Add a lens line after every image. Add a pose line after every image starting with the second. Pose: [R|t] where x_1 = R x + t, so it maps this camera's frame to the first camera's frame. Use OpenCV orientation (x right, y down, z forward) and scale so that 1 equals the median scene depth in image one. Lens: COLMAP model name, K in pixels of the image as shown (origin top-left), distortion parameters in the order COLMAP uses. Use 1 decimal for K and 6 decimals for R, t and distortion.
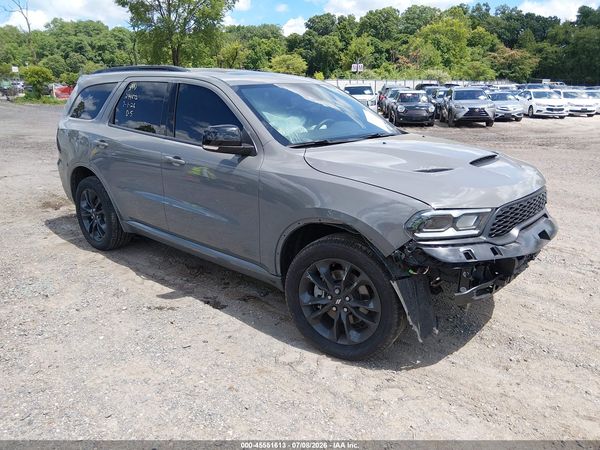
lens RADIAL K [[458.4, 0, 283.5], [0, 458.4, 227.4], [0, 0, 1]] dist [0.035927, -0.061400]
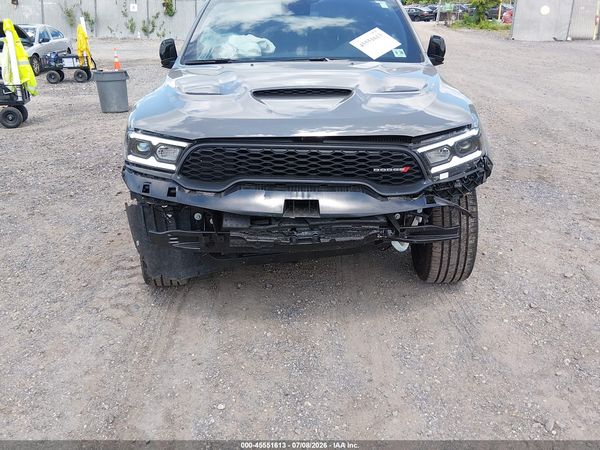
lens RADIAL K [[578.8, 0, 300.2], [0, 578.8, 225.4], [0, 0, 1]] dist [0.013565, 0.000000]
pose [[0.654785, 0.254931, -0.711524, 0.109199], [-0.212289, 0.965536, 0.150579, -0.007953], [0.725389, 0.052452, 0.686338, 0.033718]]
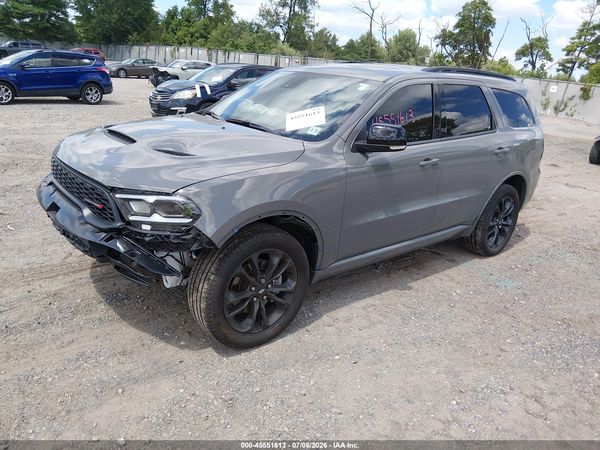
lens RADIAL K [[464.4, 0, 302.4], [0, 464.4, 223.1], [0, 0, 1]] dist [0.011829, -0.039209]
pose [[-0.139378, 0.301160, -0.943333, 0.128791], [-0.371459, 0.867165, 0.331727, -0.042971], [0.917928, 0.396645, -0.008995, 0.134457]]
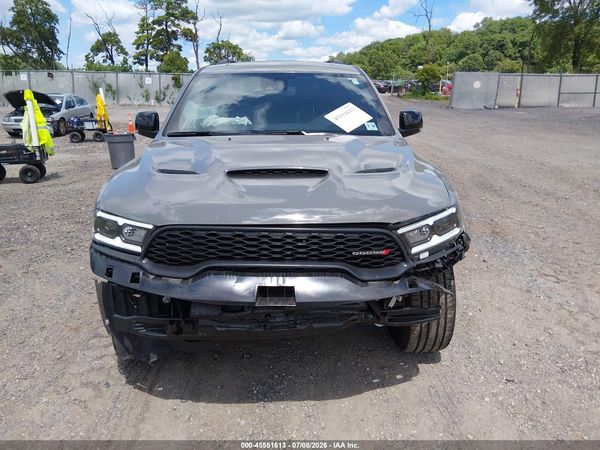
lens RADIAL K [[464.4, 0, 302.3], [0, 464.4, 223.5], [0, 0, 1]] dist [0.011829, -0.039209]
pose [[0.684005, 0.206787, -0.699554, 0.093383], [-0.210956, 0.974078, 0.081668, -0.012989], [0.698308, 0.091714, 0.709897, 0.048331]]
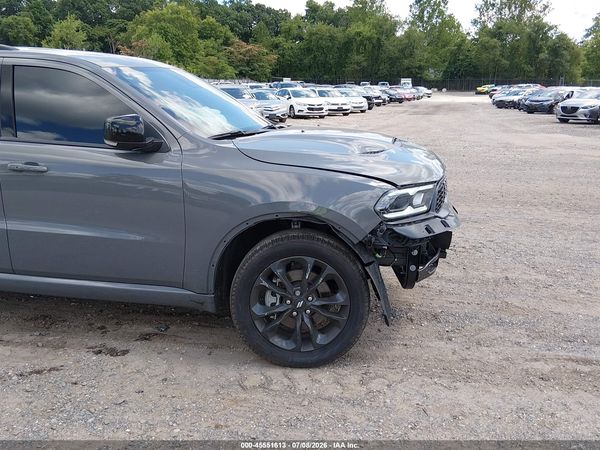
lens RADIAL K [[578.8, 0, 293.3], [0, 578.8, 246.0], [0, 0, 1]] dist [0.013565, 0.000000]
pose [[0.872166, -0.127407, 0.472328, -0.037068], [0.139904, 0.990127, 0.008743, 0.003236], [-0.468778, 0.058455, 0.881379, -0.000216]]
